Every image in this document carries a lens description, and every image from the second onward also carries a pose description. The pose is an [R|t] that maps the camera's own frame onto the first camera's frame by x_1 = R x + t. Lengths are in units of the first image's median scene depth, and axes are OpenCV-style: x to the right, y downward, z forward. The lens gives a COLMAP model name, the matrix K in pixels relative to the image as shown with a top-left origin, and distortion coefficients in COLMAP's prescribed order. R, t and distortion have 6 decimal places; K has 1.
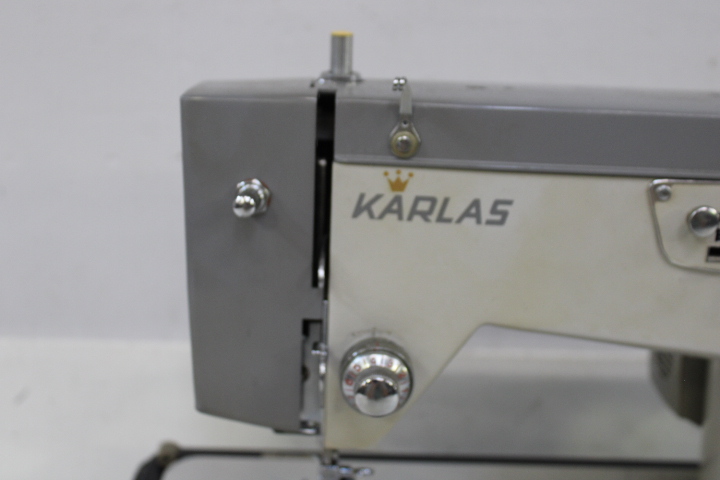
lens RADIAL K [[1027.8, 0, 360.0], [0, 1027.8, 240.0], [0, 0, 1]] dist [-0.050112, -0.094911]
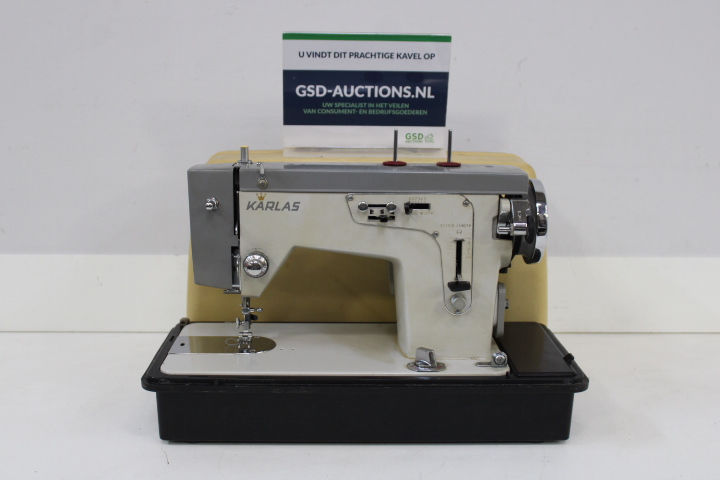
lens RADIAL K [[905.8, 0, 360.0], [0, 905.8, 240.0], [0, 0, 1]] dist [-0.058850, -0.002768]
pose [[0.999505, -0.028586, 0.013166, 0.282058], [0.029329, 0.997755, -0.060199, 0.231240], [-0.011416, 0.060555, 0.998100, -1.589242]]
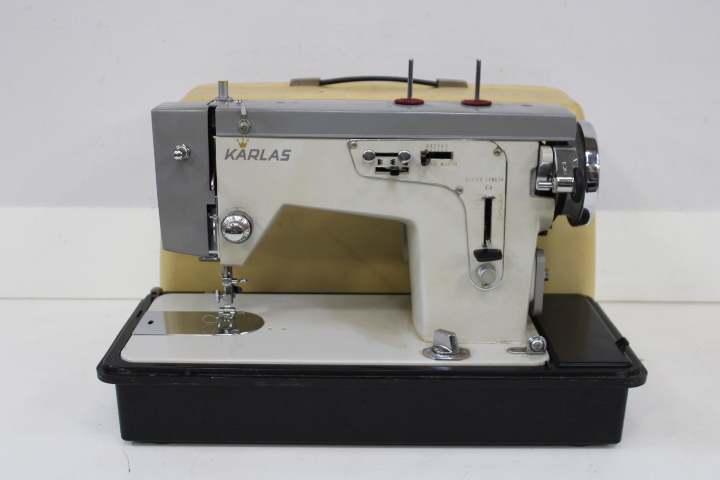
lens RADIAL K [[985.8, 0, 360.0], [0, 985.8, 244.2], [0, 0, 1]] dist [-0.060726, 0.028278]
pose [[0.999617, -0.025828, -0.009983, 0.324115], [0.025903, 0.999637, 0.007435, 0.166262], [0.009787, -0.007691, 0.999923, -1.275556]]
